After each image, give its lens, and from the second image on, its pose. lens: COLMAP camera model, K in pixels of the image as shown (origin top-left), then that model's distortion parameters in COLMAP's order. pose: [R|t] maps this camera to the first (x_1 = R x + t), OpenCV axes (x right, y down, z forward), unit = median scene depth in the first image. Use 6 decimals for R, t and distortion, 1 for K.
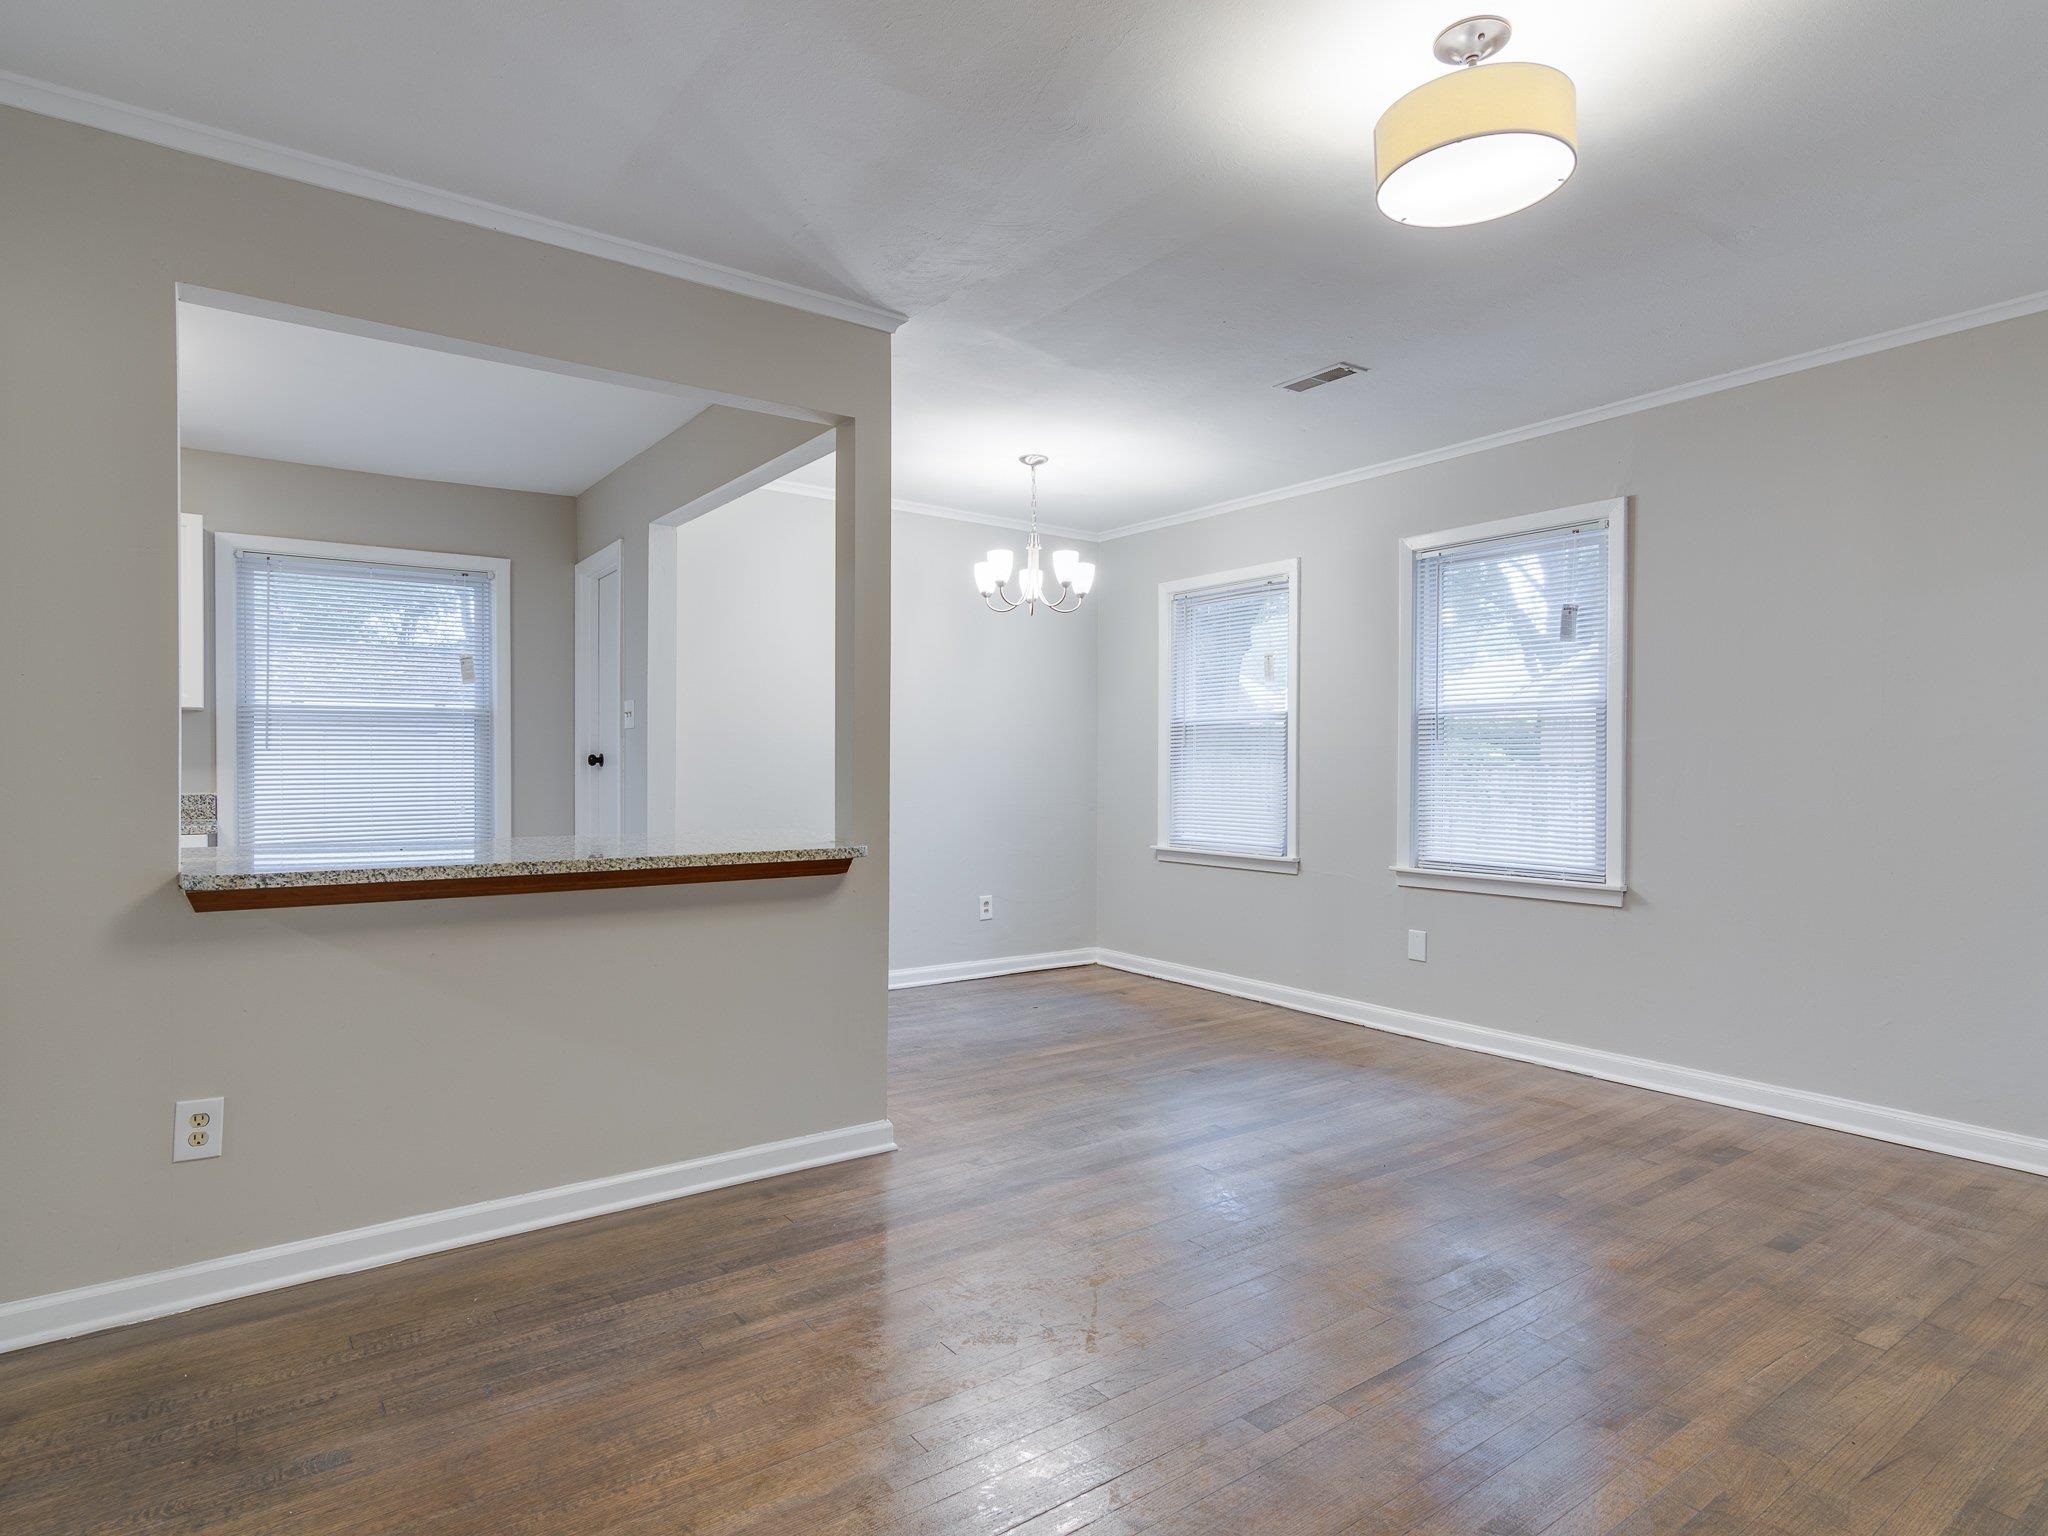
lens RADIAL K [[1132.1, 0, 1024.0], [0, 1132.1, 768.0], [0, 0, 1]] dist [0.001784, 0.002219]
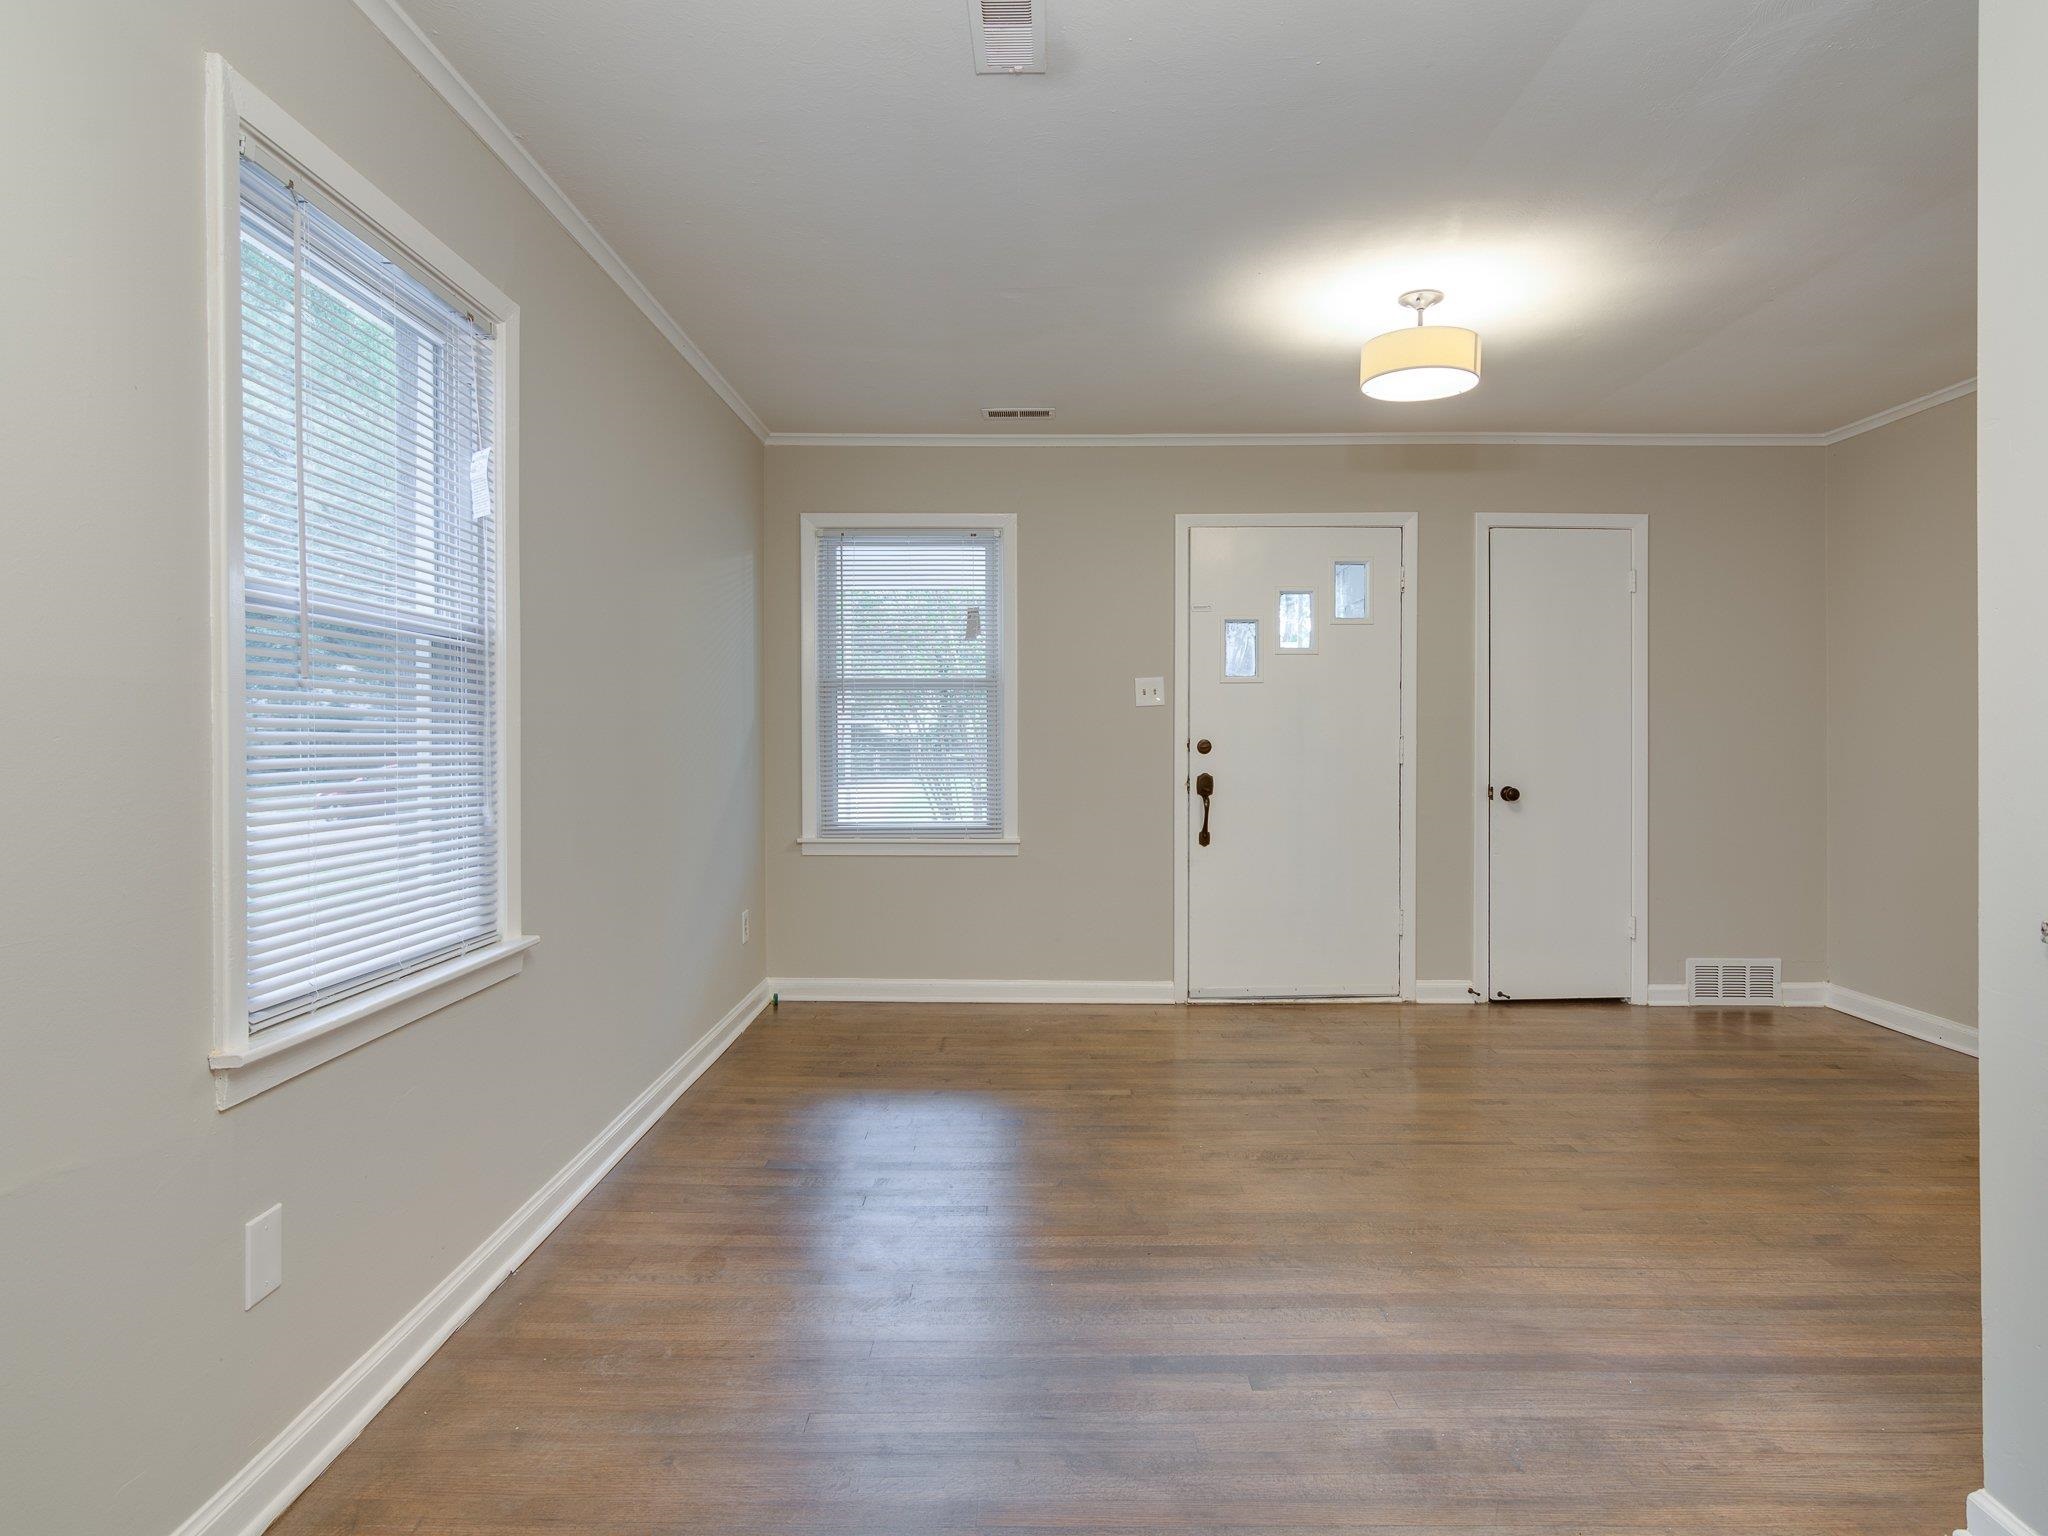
lens RADIAL K [[1142.0, 0, 1026.1], [0, 1142.0, 753.3], [0, 0, 1]] dist [0.005262, 0.001912]
pose [[-0.801806, -0.012373, 0.597456, -0.066932], [-0.002561, 0.999848, 0.017270, -0.008651], [-0.597579, 0.012317, -0.801716, 1.328016]]
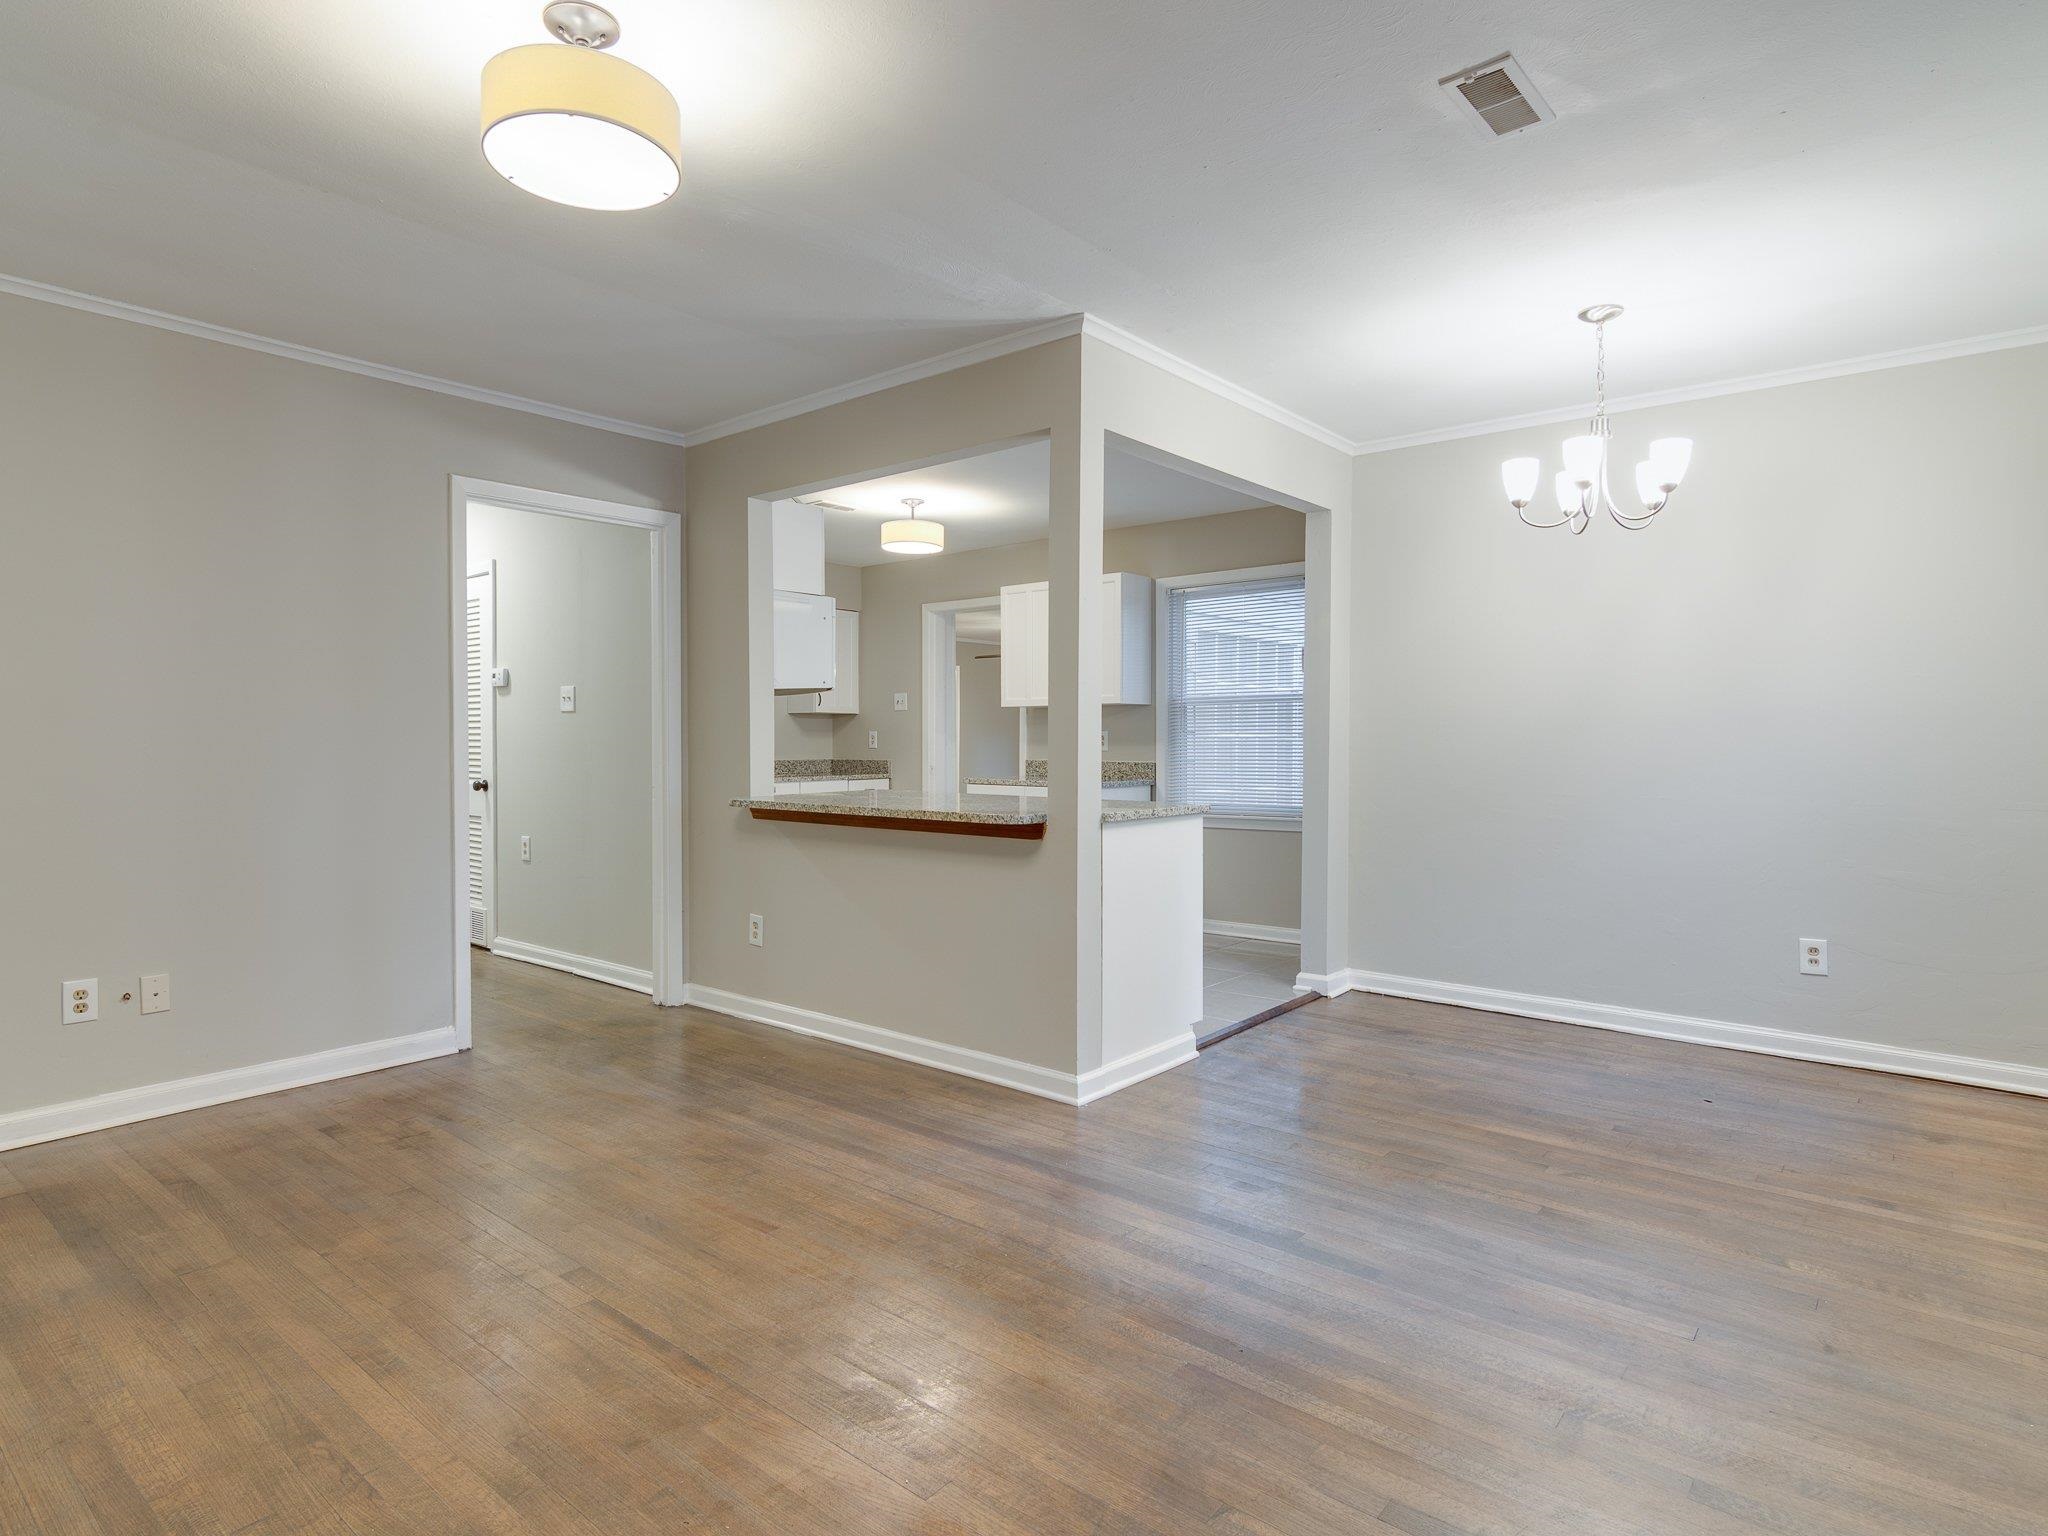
lens RADIAL K [[1132.1, 0, 1024.0], [0, 1132.1, 768.0], [0, 0, 1]] dist [0.001784, 0.002219]
pose [[0.239807, 0.023750, -0.970530, 0.727253], [-0.002158, 0.999711, 0.023931, -0.003942], [0.970818, -0.003645, 0.239789, 0.566461]]
